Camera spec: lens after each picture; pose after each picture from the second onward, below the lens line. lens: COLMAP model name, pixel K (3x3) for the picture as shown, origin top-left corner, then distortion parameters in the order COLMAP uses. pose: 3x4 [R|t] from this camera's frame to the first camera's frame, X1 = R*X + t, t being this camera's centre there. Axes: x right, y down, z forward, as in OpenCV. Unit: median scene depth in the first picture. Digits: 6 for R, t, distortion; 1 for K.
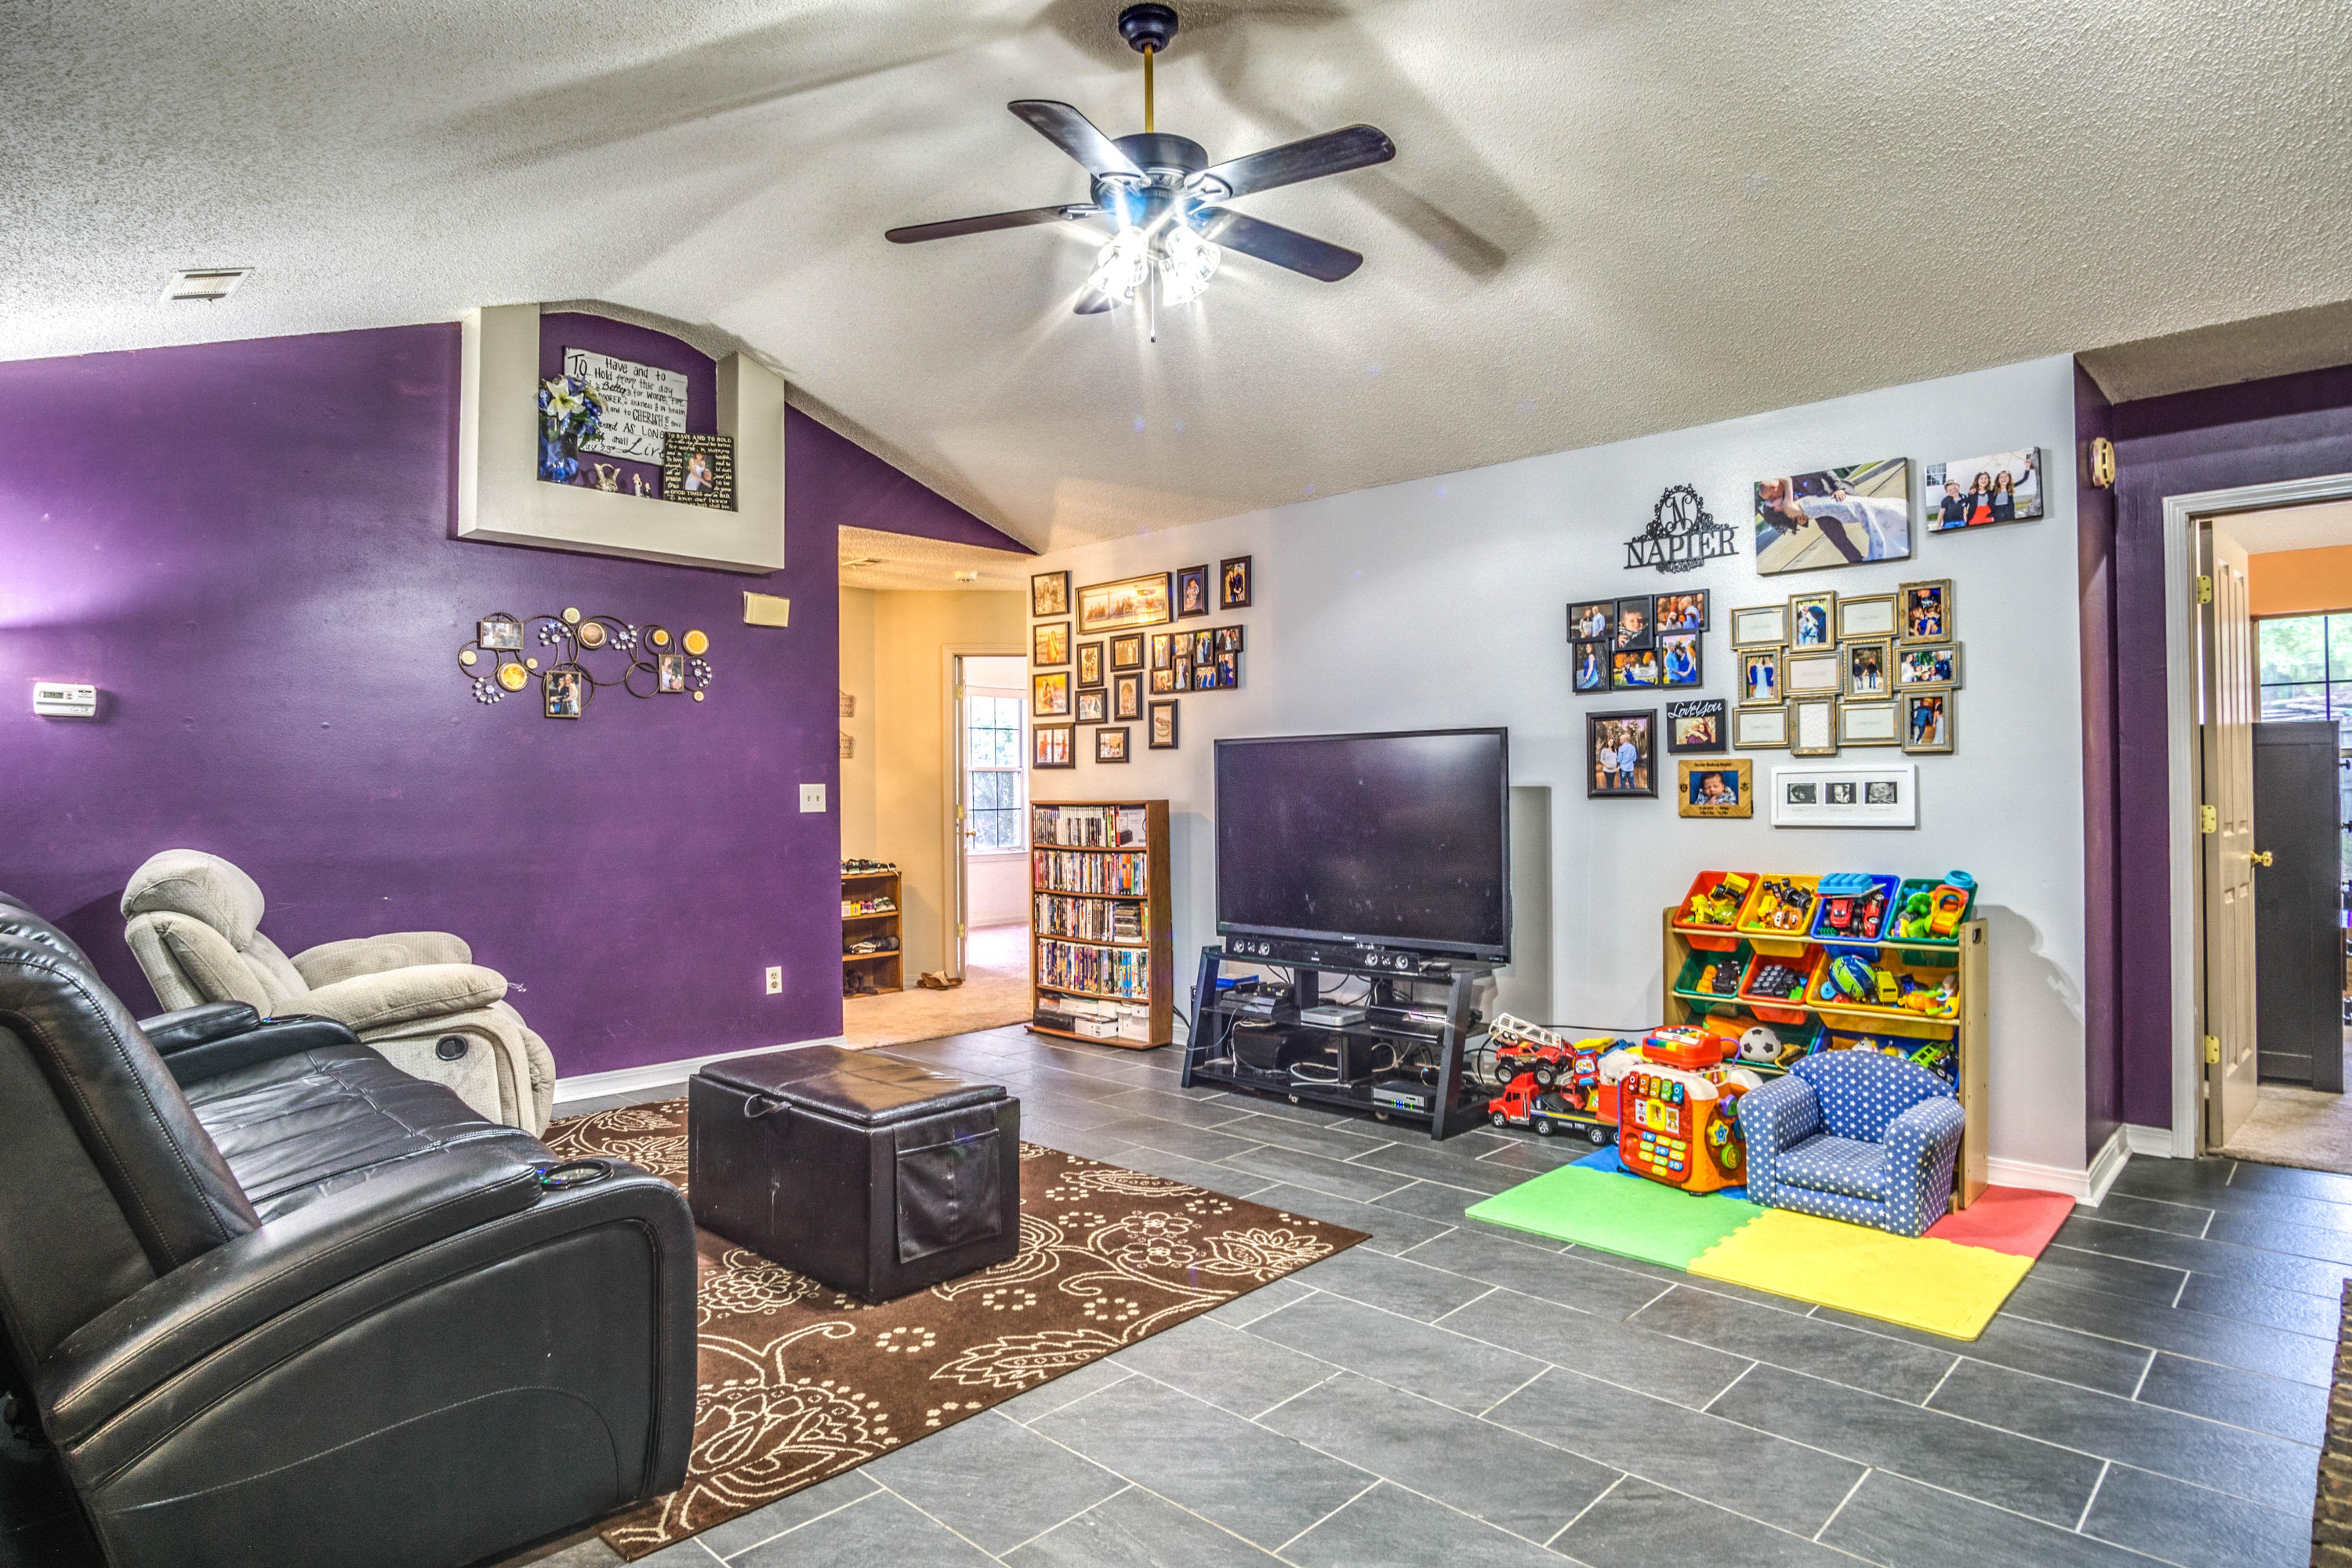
lens RADIAL K [[1300.5, 0, 1168.4], [0, 1300.5, 782.1], [0, 0, 1]] dist [-0.033817, 0.000479]
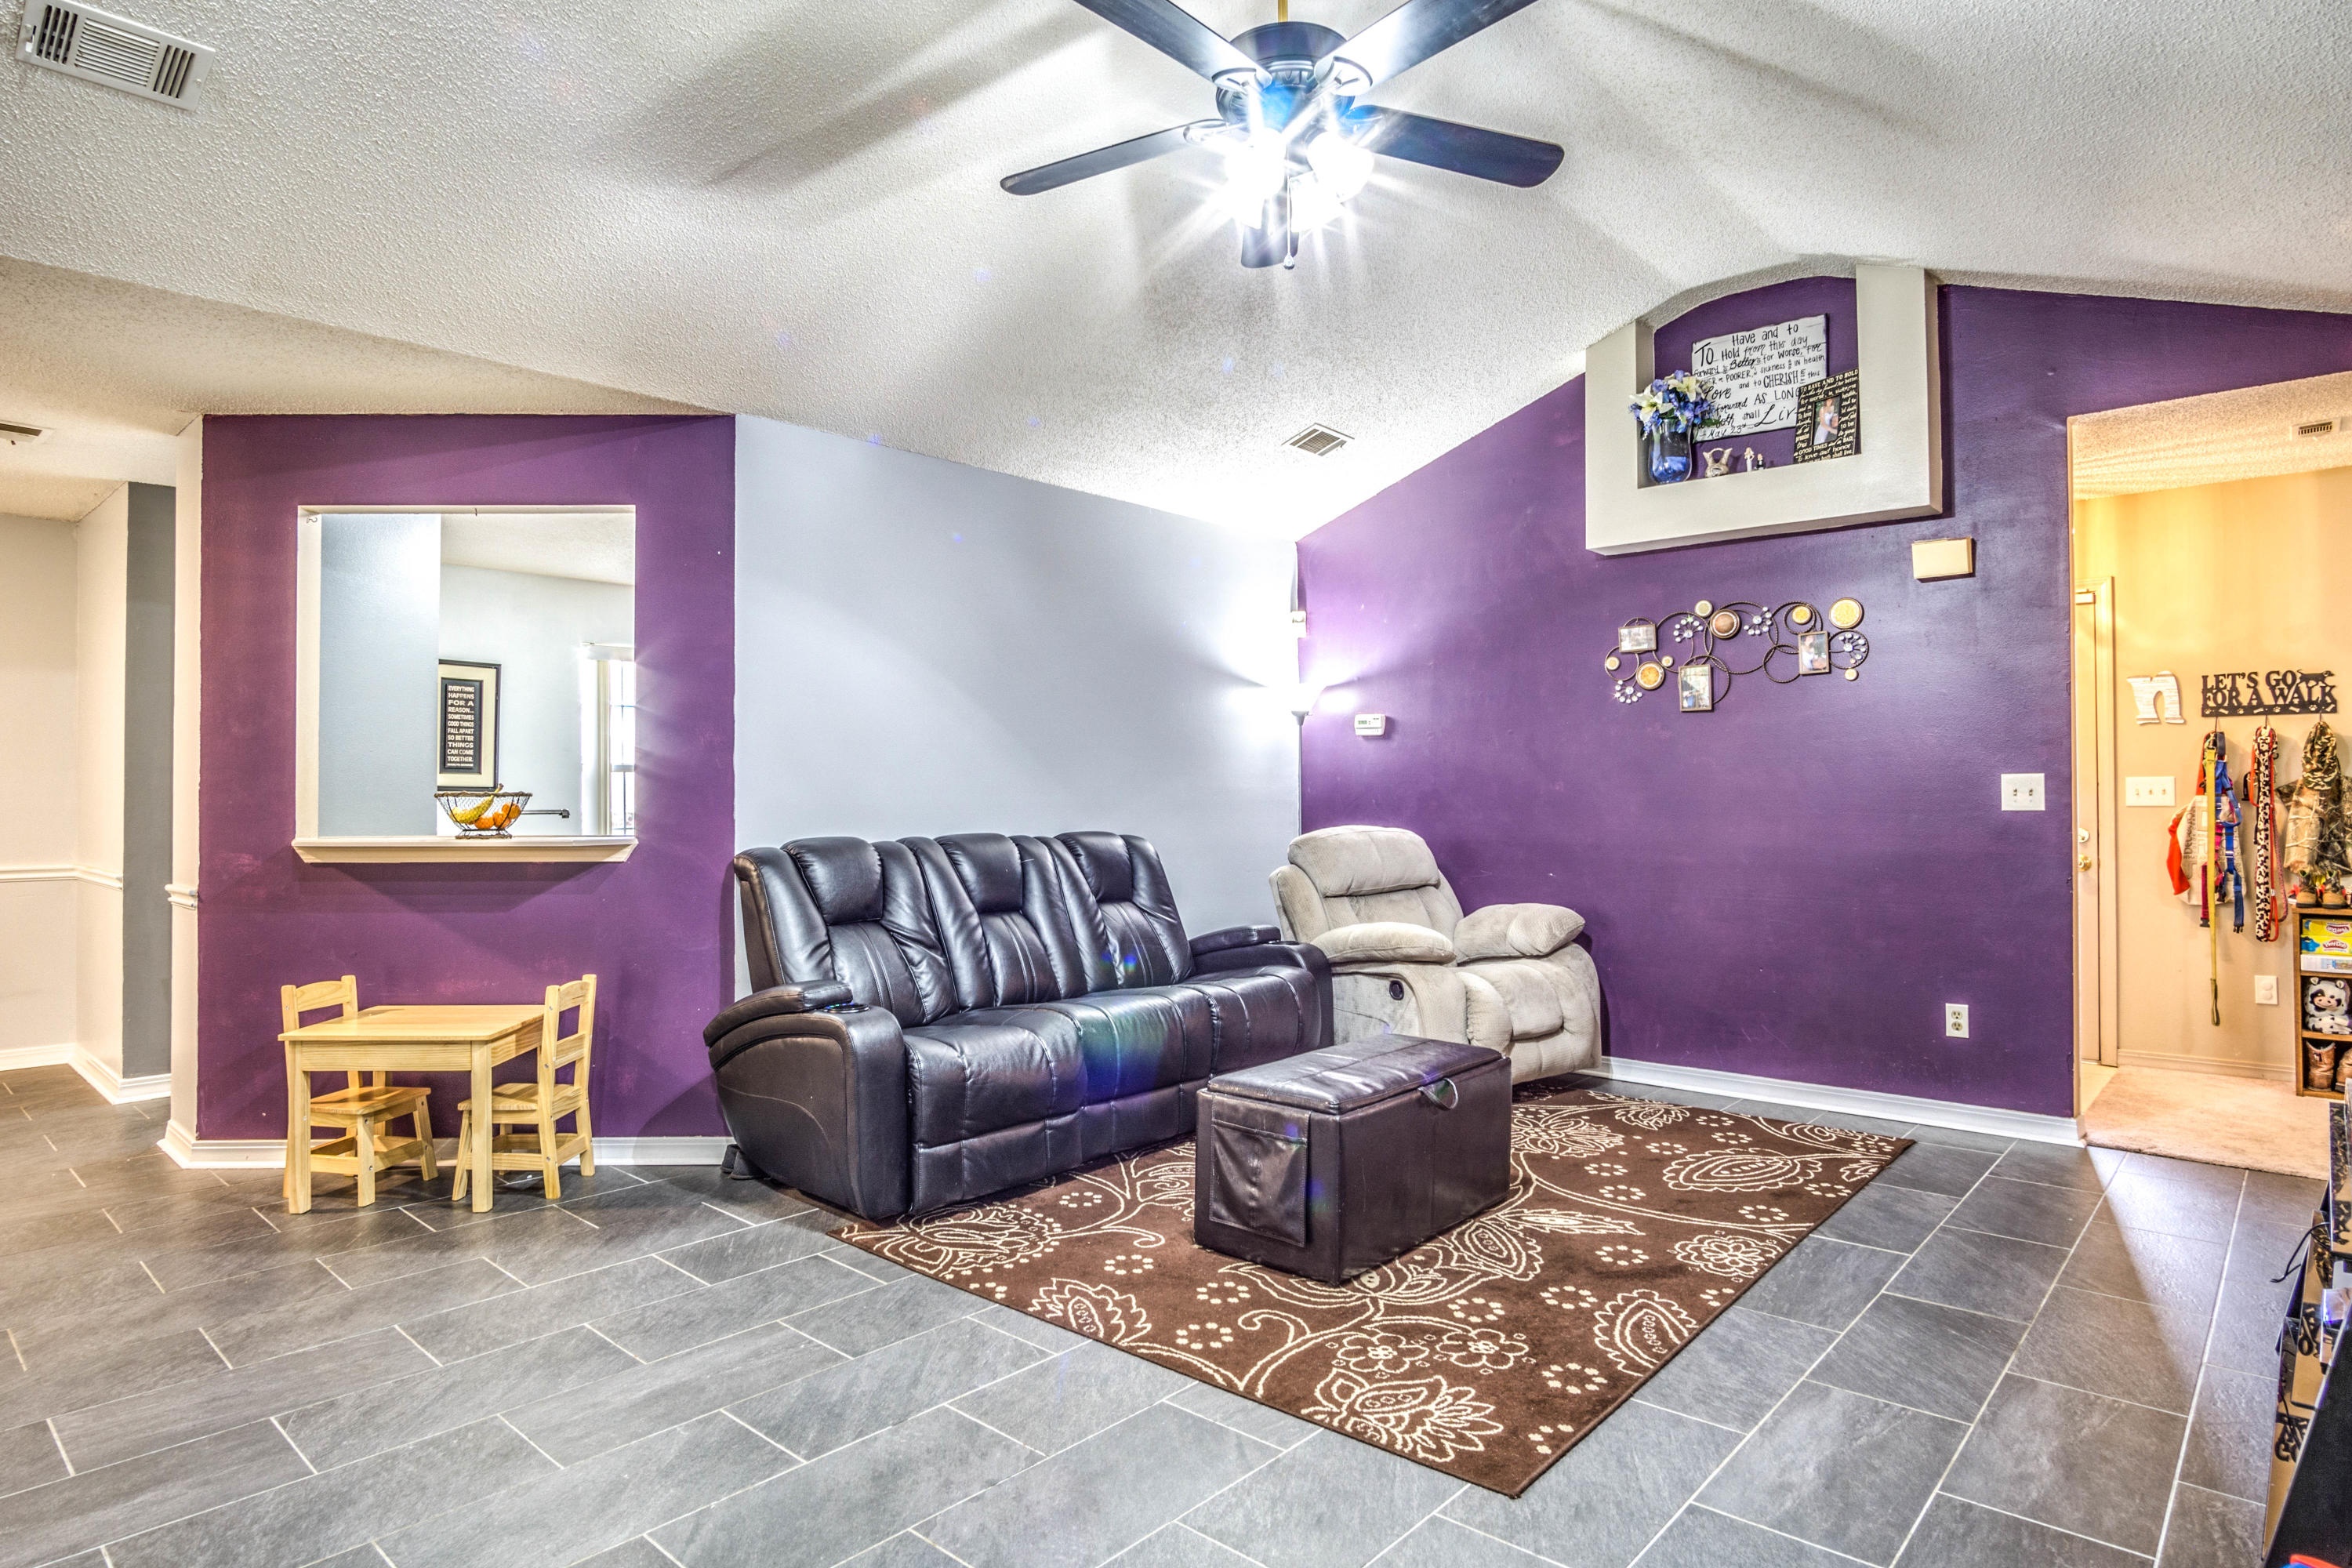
lens RADIAL K [[1300.5, 0, 1168.4], [0, 1300.5, 782.1], [0, 0, 1]] dist [-0.033817, 0.000479]
pose [[0.030515, -0.001198, -0.999534, 0.754524], [0.012673, 0.999919, -0.000811, 0.001545], [0.999454, -0.012642, 0.030528, 0.793801]]
